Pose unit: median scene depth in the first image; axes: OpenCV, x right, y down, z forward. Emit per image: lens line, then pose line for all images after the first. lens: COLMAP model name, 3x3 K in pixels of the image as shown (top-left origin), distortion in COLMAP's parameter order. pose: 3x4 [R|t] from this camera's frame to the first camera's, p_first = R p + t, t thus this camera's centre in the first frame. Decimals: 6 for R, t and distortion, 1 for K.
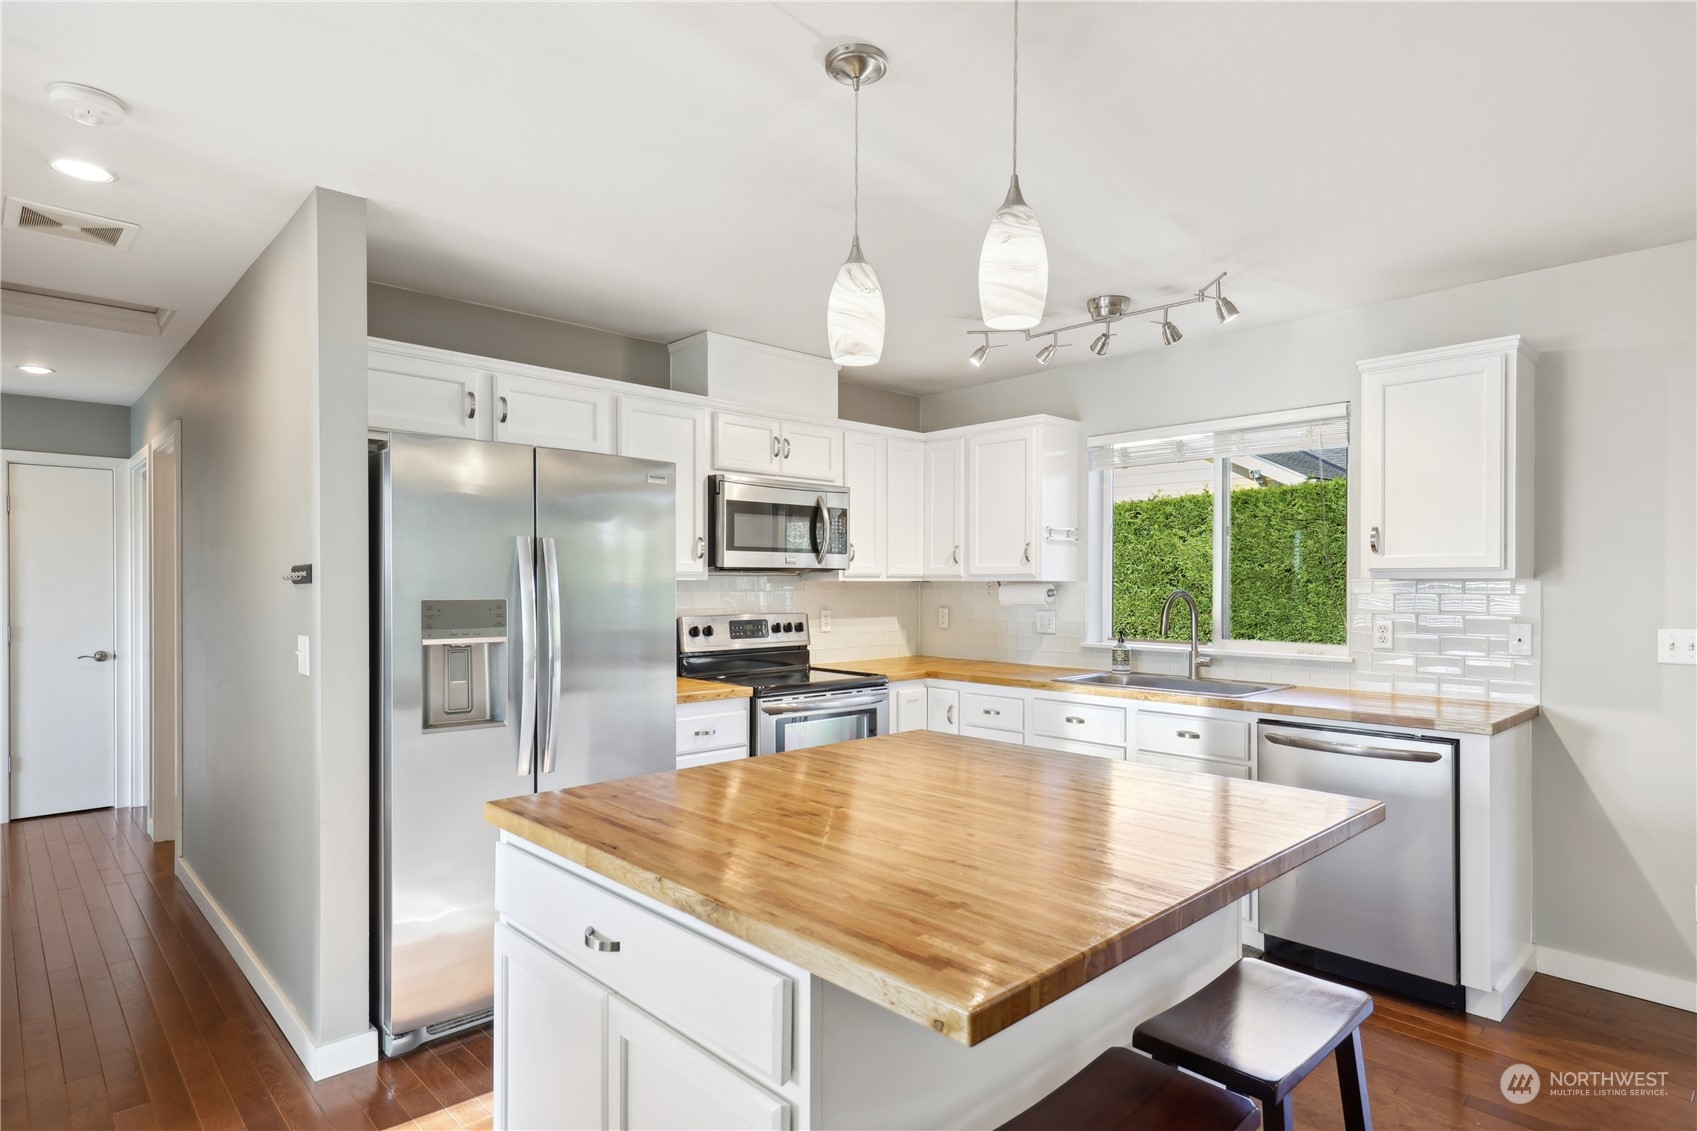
lens RADIAL K [[908.3, 0, 843.4], [0, 908.3, 589.4], [0, 0, 1]] dist [0.061809, -0.000344]
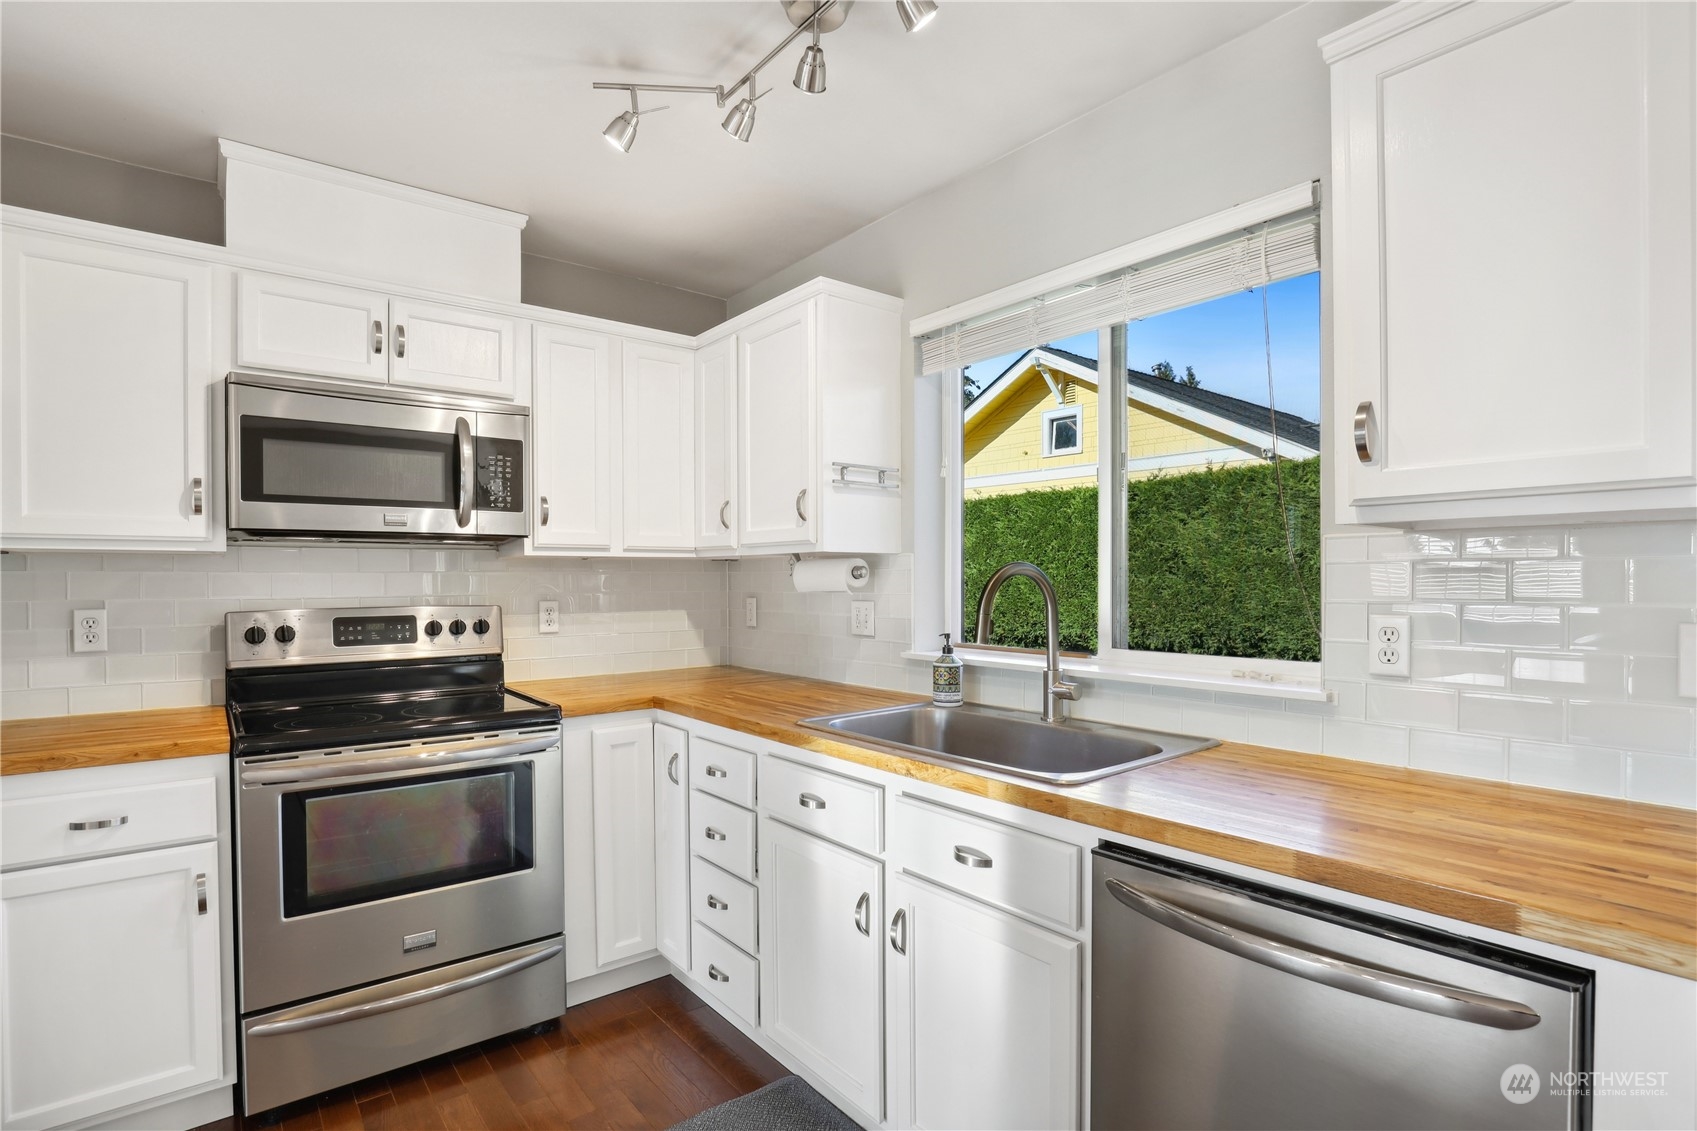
lens RADIAL K [[826.8, 0, 832.0], [0, 826.8, 584.4], [0, 0, 1]] dist [-0.004835, 0.001529]
pose [[0.996177, -0.004450, -0.087244, 0.276453], [0.004530, 0.999989, 0.000717, 0.012525], [0.087240, -0.001109, 0.996187, 0.457349]]
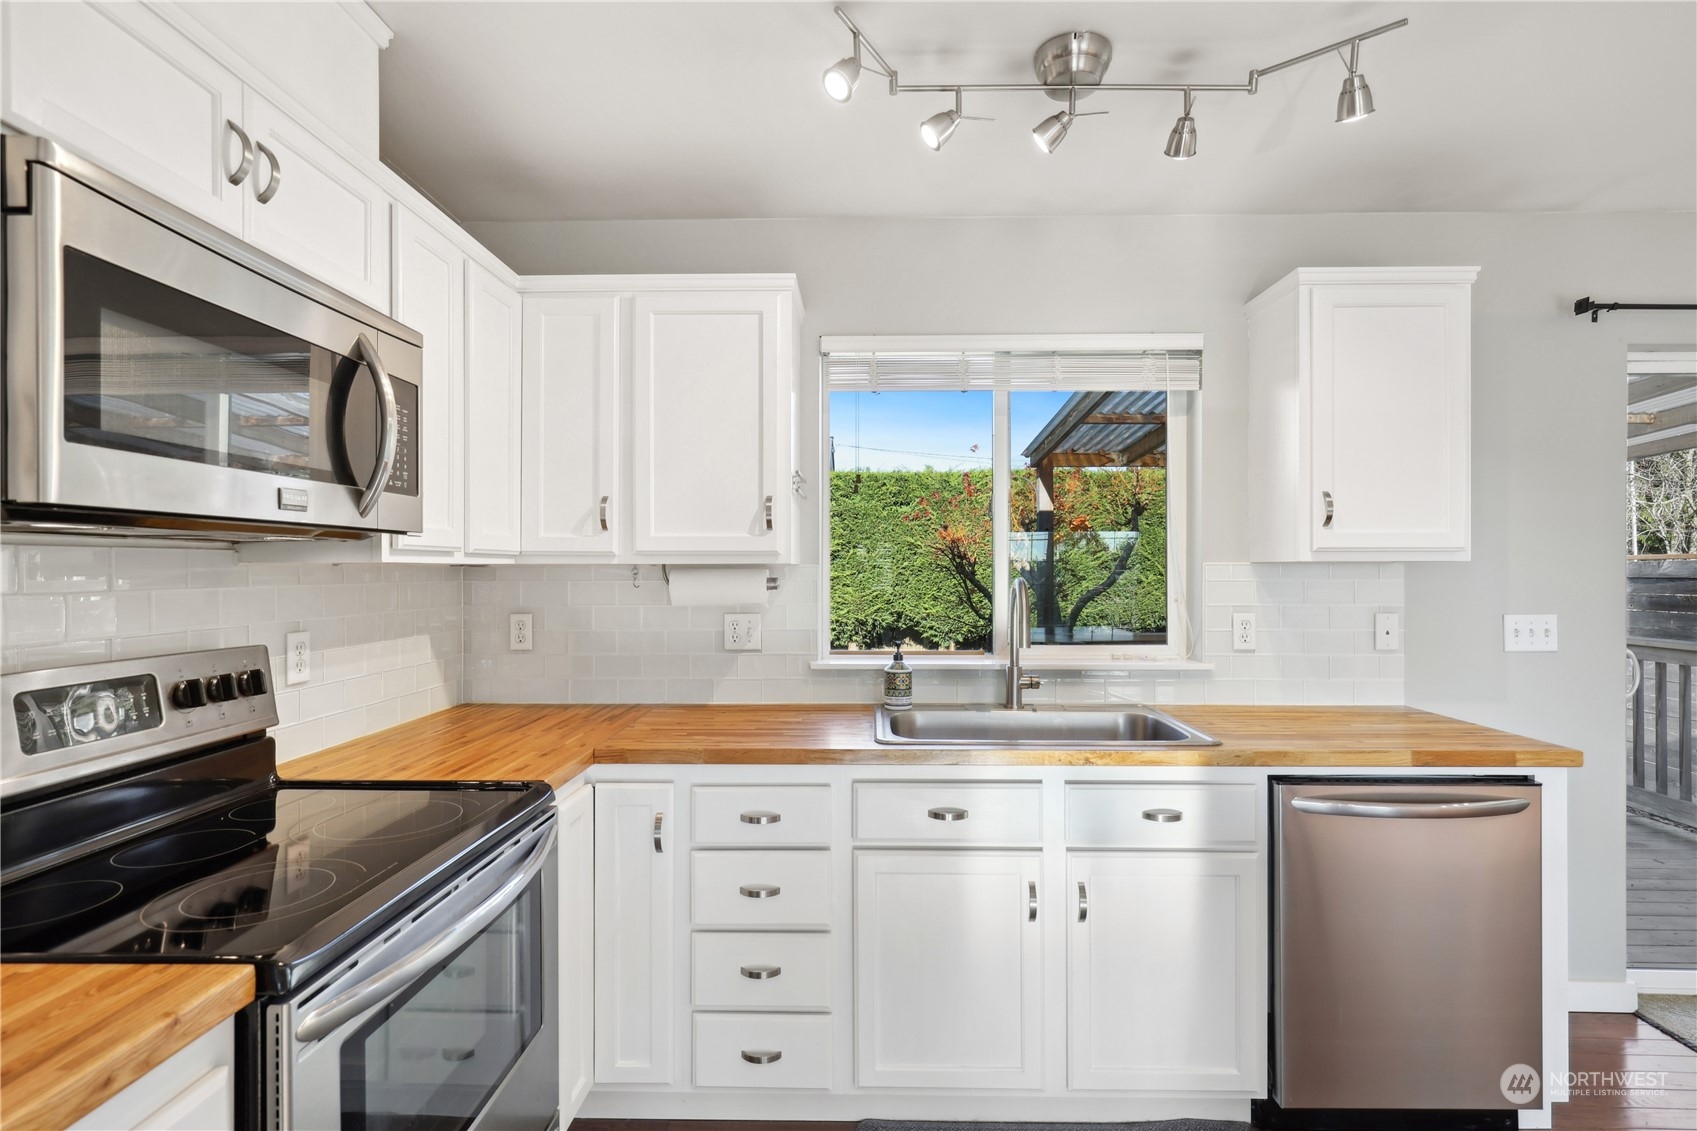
lens RADIAL K [[826.8, 0, 860.0], [0, 826.8, 571.5], [0, 0, 1]] dist [-0.004835, 0.001529]
pose [[0.695942, -0.003423, 0.718090, -0.128125], [0.006176, 0.999980, -0.001219, -0.003432], [-0.718071, 0.005283, 0.695950, 0.617561]]
